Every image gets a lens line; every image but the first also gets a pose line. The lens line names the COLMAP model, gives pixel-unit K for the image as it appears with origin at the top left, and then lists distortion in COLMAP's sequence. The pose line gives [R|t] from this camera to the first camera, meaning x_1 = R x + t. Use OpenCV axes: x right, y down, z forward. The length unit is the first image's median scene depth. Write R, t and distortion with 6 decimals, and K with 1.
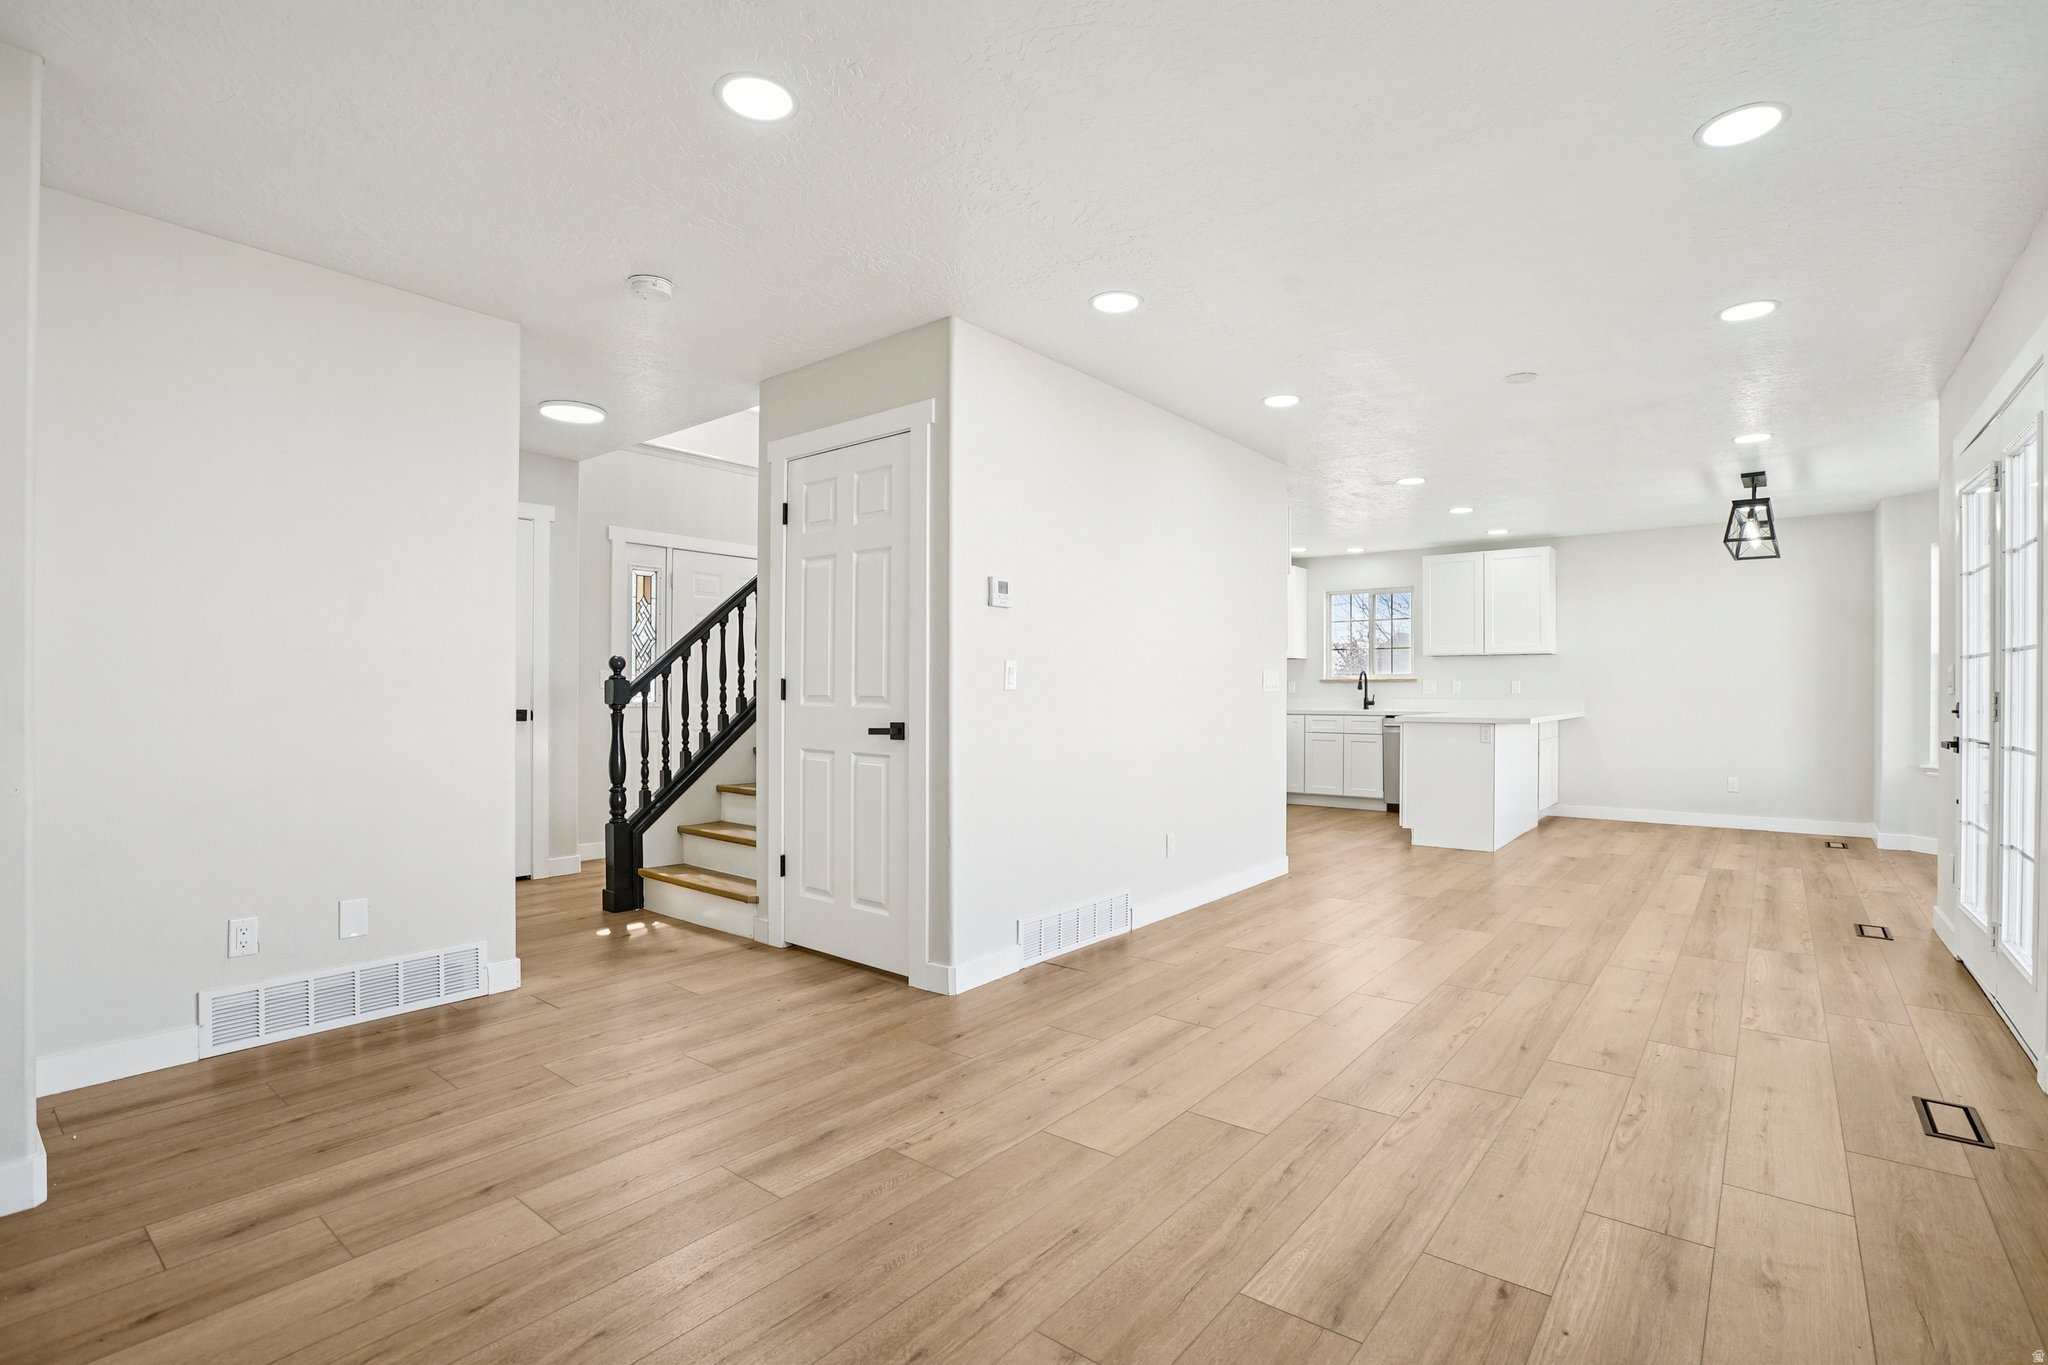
lens RADIAL K [[947.0, 0, 1025.0], [0, 947.0, 698.7], [0, 0, 1]] dist [-0.013684, 0.000167]
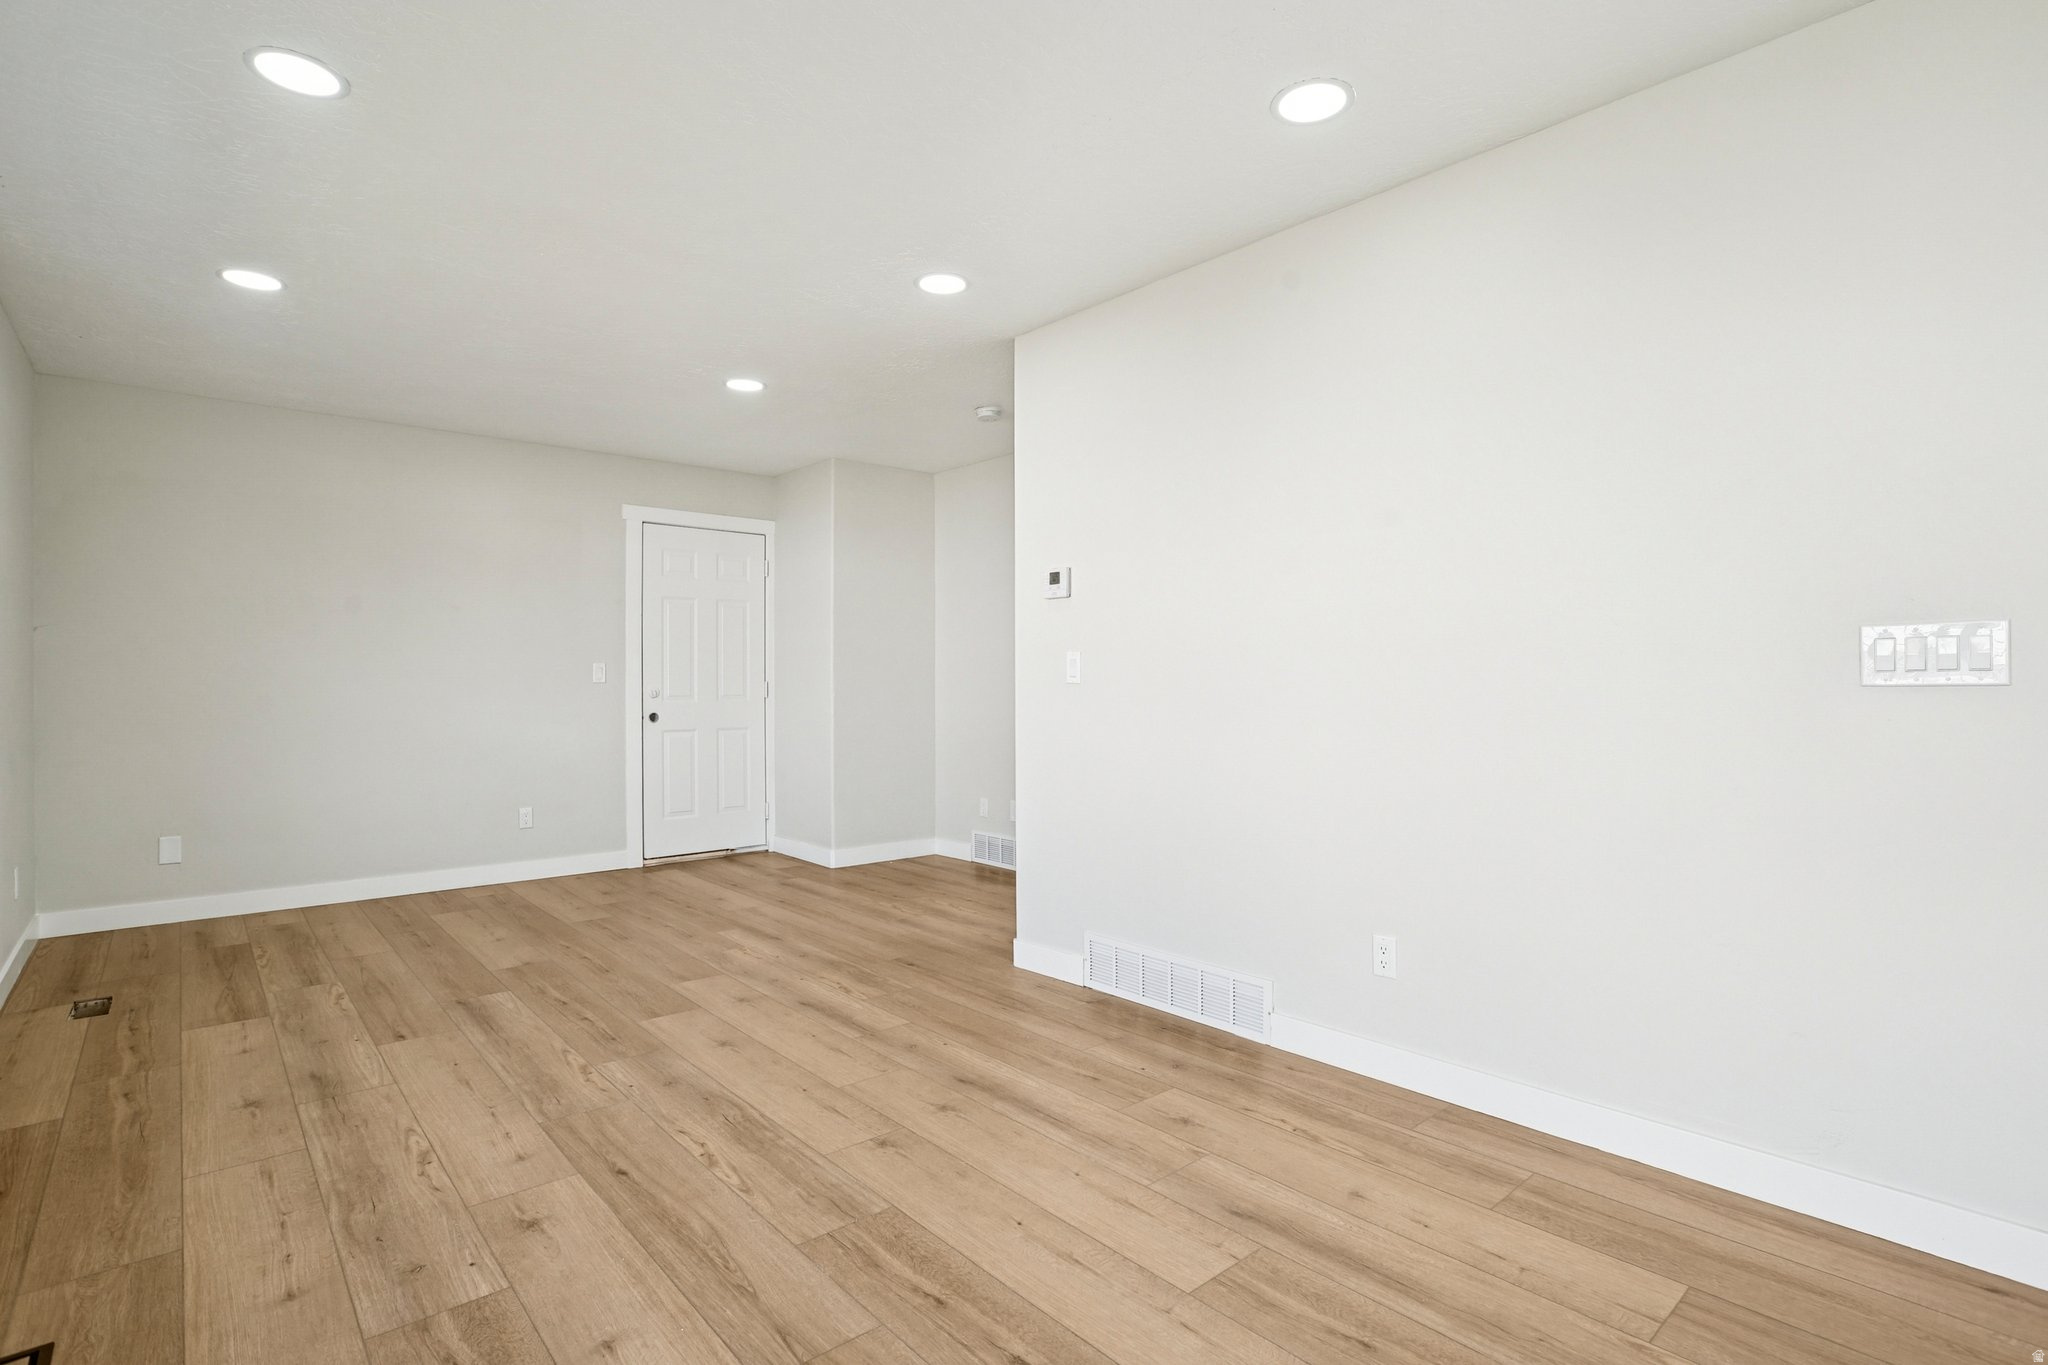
lens RADIAL K [[981.6, 0, 1024.0], [0, 981.6, 682.5], [0, 0, 1]] dist [-0.003141, -0.000301]
pose [[-0.184770, -0.007832, -0.982750, 1.354960], [0.001428, 0.999965, -0.008237, -0.000775], [0.982781, -0.002925, -0.184753, 1.607871]]
